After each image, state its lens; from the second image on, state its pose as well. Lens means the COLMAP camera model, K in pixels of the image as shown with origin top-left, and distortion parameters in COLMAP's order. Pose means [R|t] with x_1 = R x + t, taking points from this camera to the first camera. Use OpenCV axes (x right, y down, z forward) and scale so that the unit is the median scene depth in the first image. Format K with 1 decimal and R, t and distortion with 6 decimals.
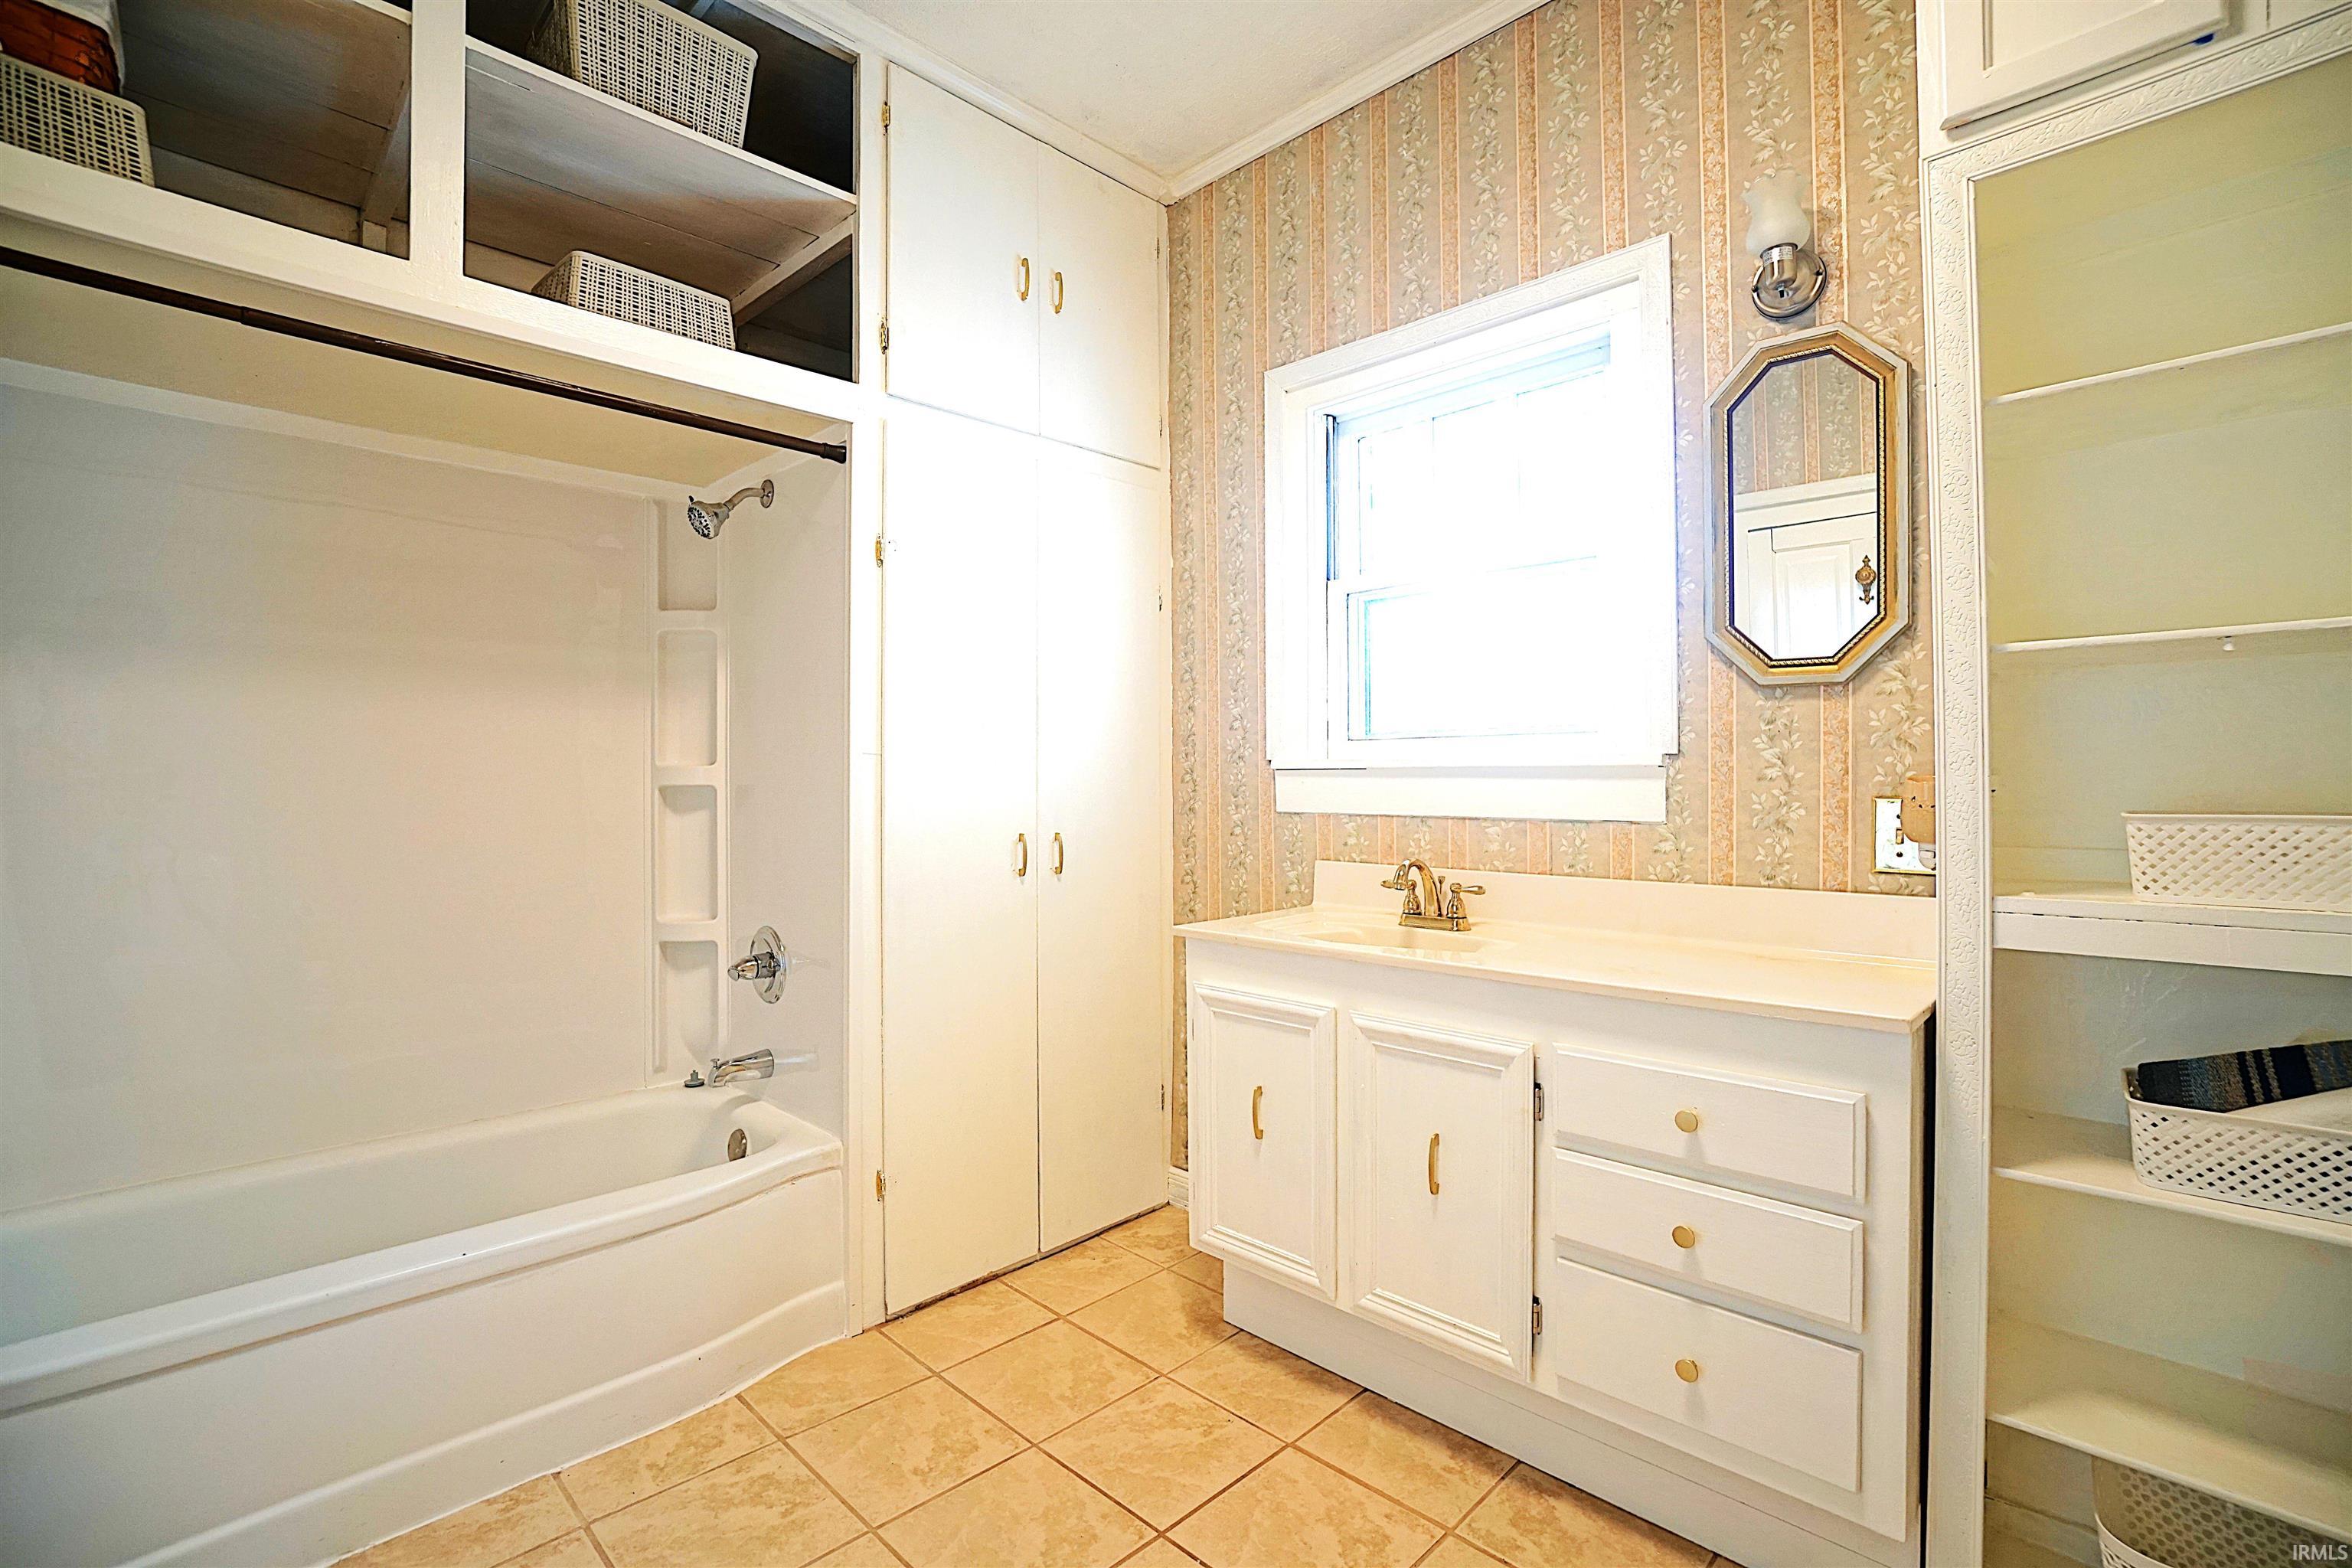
lens RADIAL K [[1036.4, 0, 1176.0], [0, 1036.4, 784.0], [0, 0, 1]] dist [-0.067851, 0.027096]
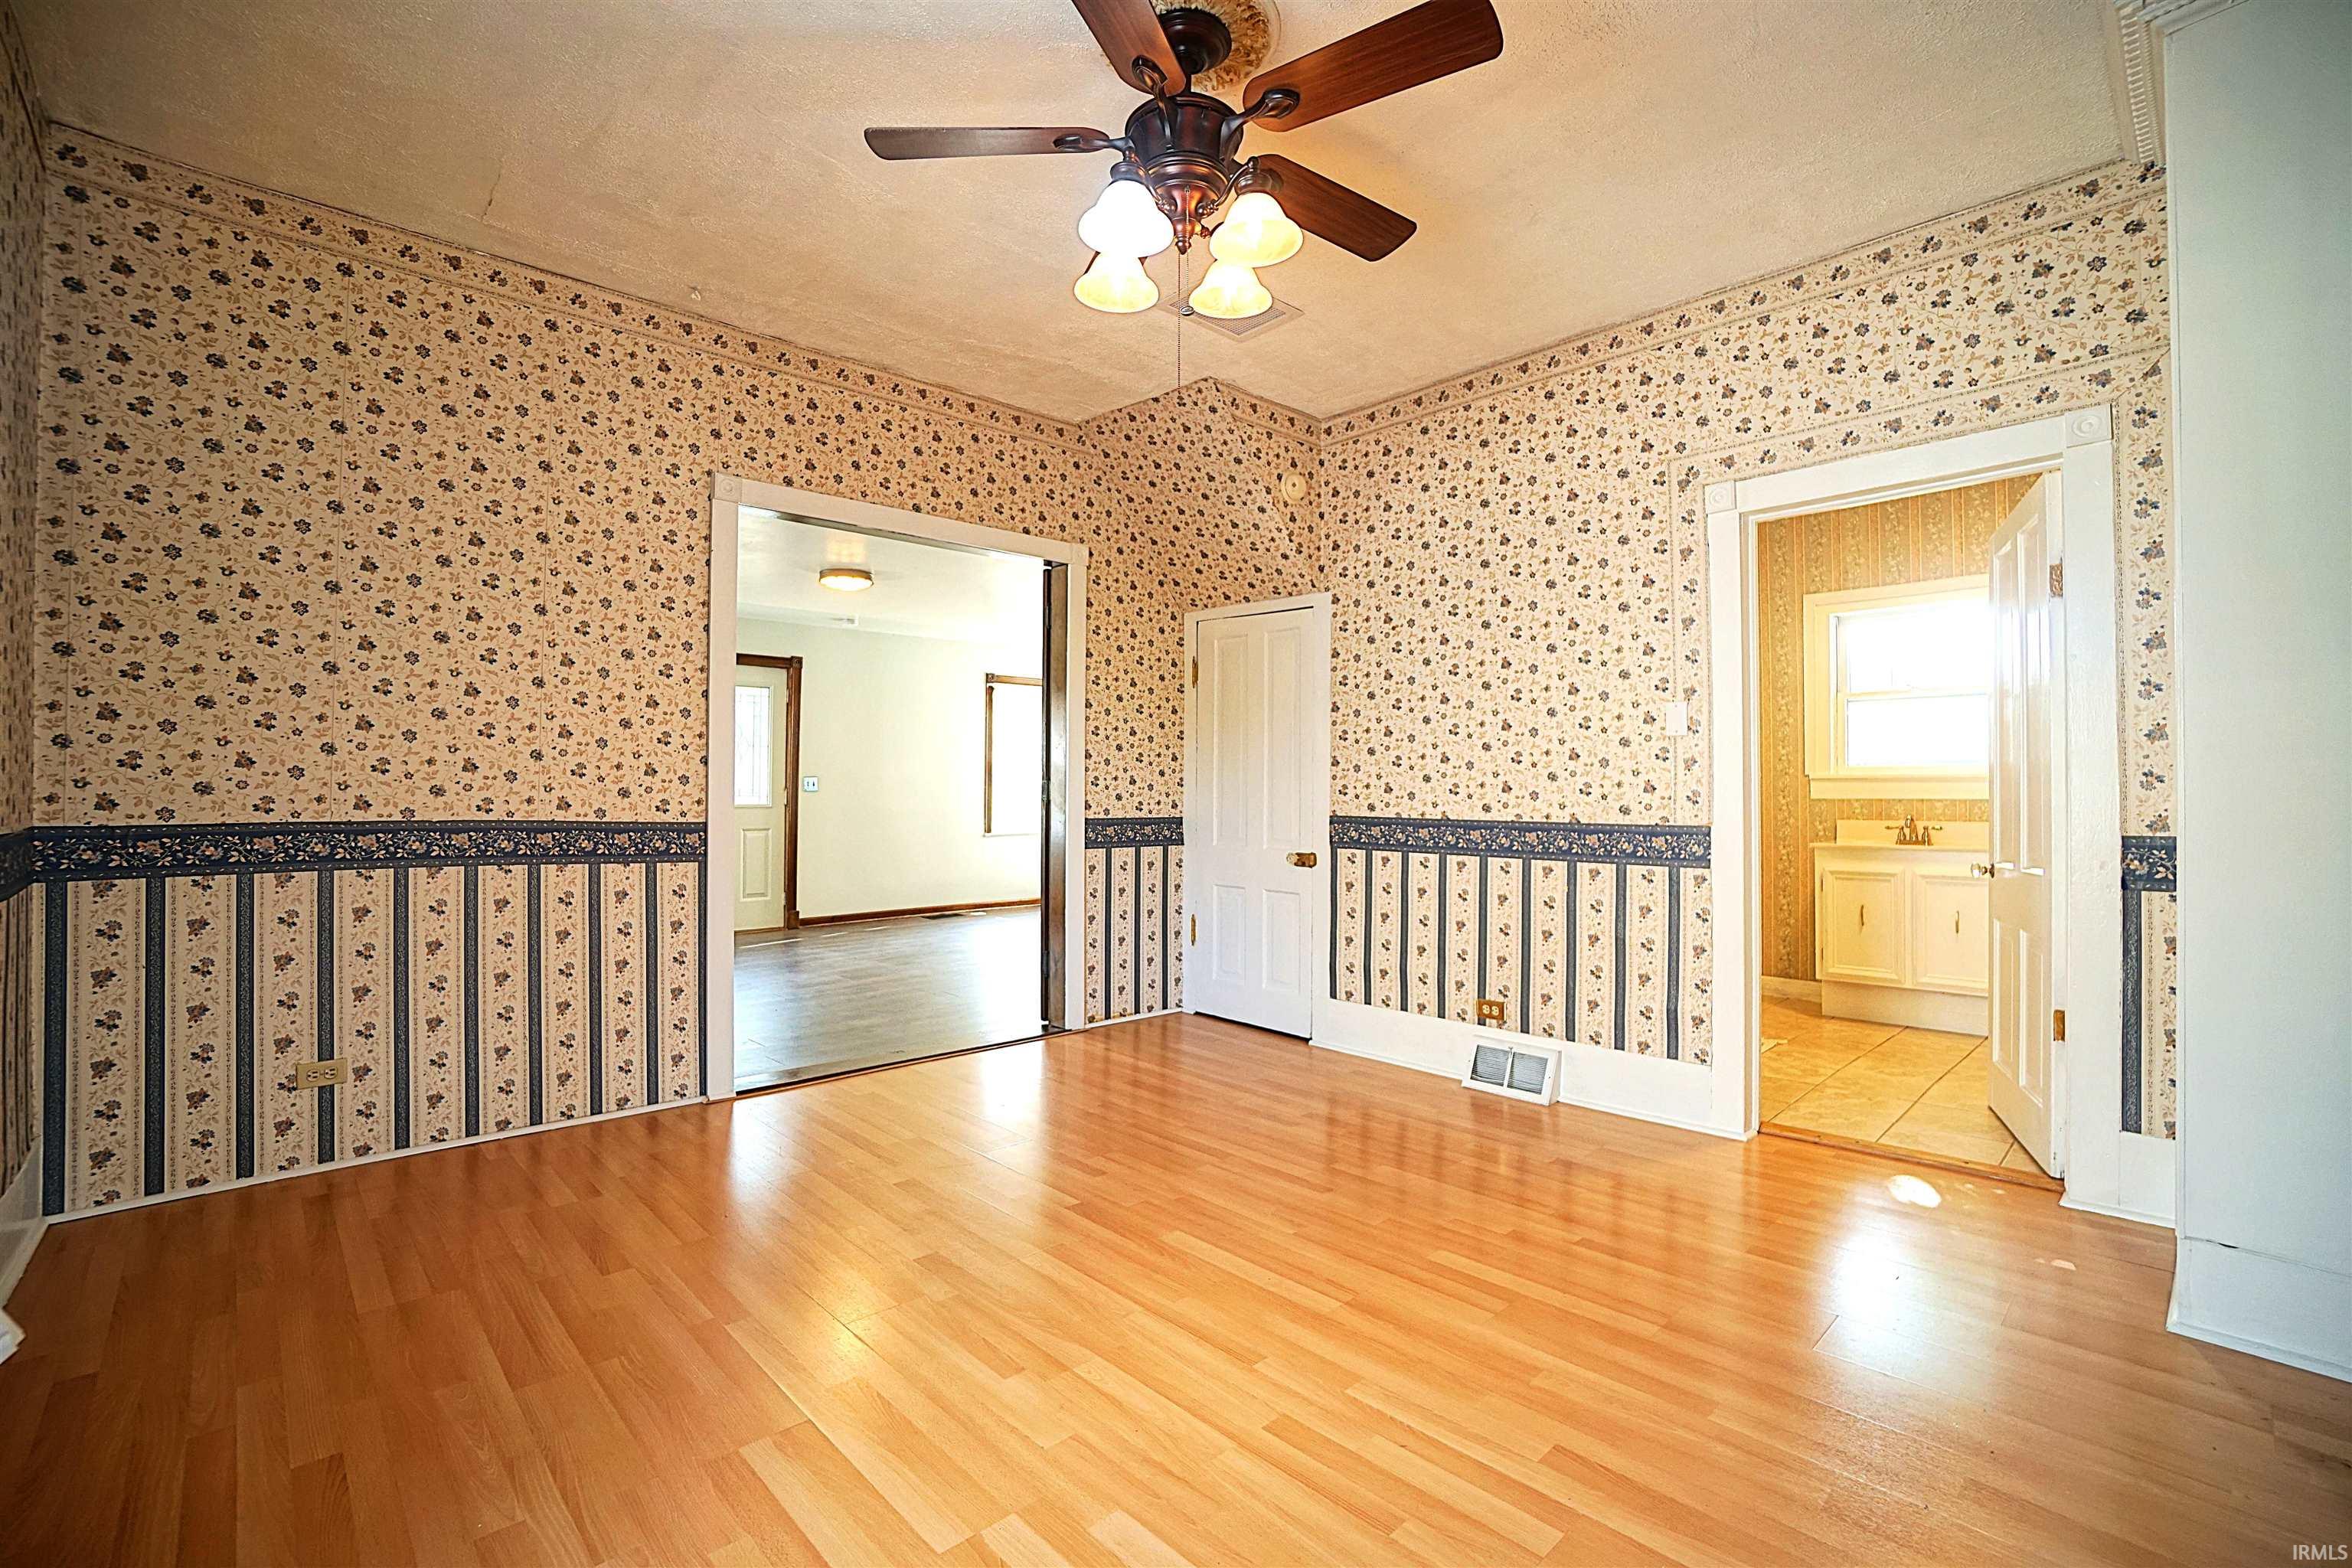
lens RADIAL K [[1036.4, 0, 1176.0], [0, 1036.4, 784.0], [0, 0, 1]] dist [-0.067851, 0.027096]
pose [[0.998943, 0.001337, -0.045957, -1.290042], [-0.001735, 0.999961, -0.008639, 0.017832], [0.045944, 0.008710, 0.998906, -1.346597]]
